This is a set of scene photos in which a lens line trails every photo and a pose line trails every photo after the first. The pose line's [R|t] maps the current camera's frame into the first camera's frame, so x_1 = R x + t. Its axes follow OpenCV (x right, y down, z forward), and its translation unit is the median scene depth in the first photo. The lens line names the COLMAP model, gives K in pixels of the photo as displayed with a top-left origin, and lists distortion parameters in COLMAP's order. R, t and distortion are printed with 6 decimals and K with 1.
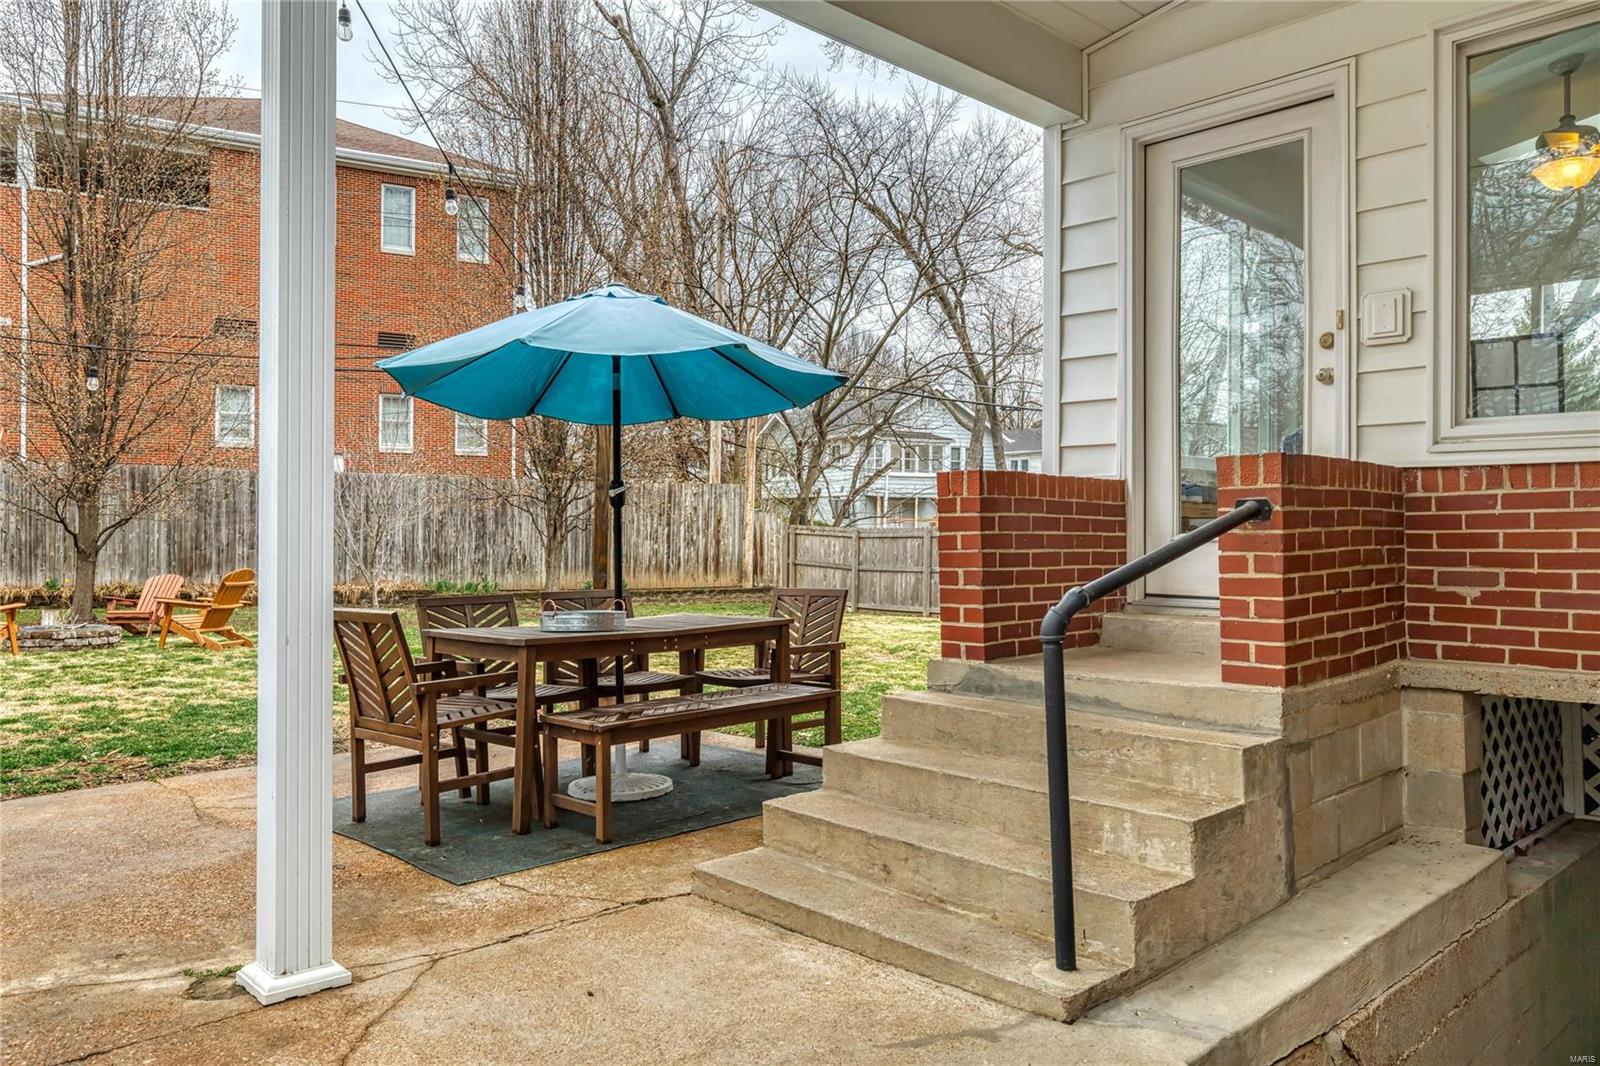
lens RADIAL K [[1119.9, 0, 800.6], [0, 1119.9, 530.4], [0, 0, 1]] dist [0.004078, 0.002250]
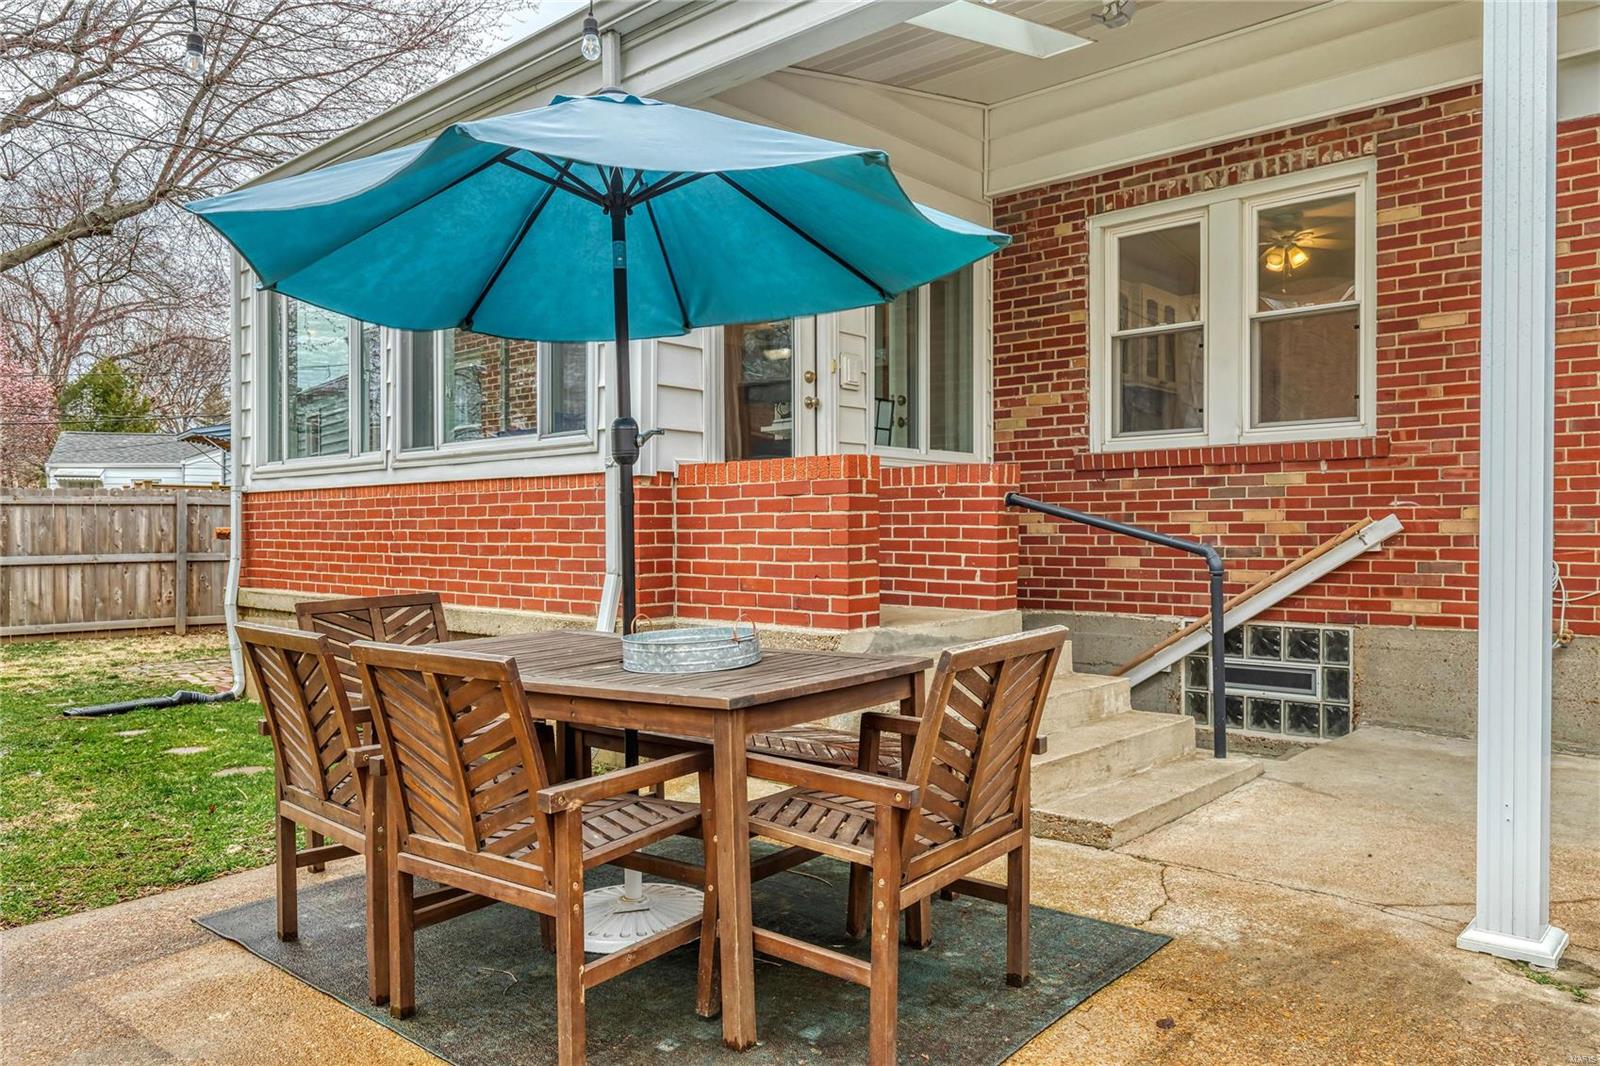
lens RADIAL K [[1119.9, 0, 799.8], [0, 1119.9, 535.6], [0, 0, 1]] dist [0.004078, 0.002250]
pose [[-0.076509, -0.008661, 0.997031, -1.123400], [0.001941, 0.999959, 0.008835, 0.018098], [-0.997067, 0.002612, -0.076489, 1.370552]]
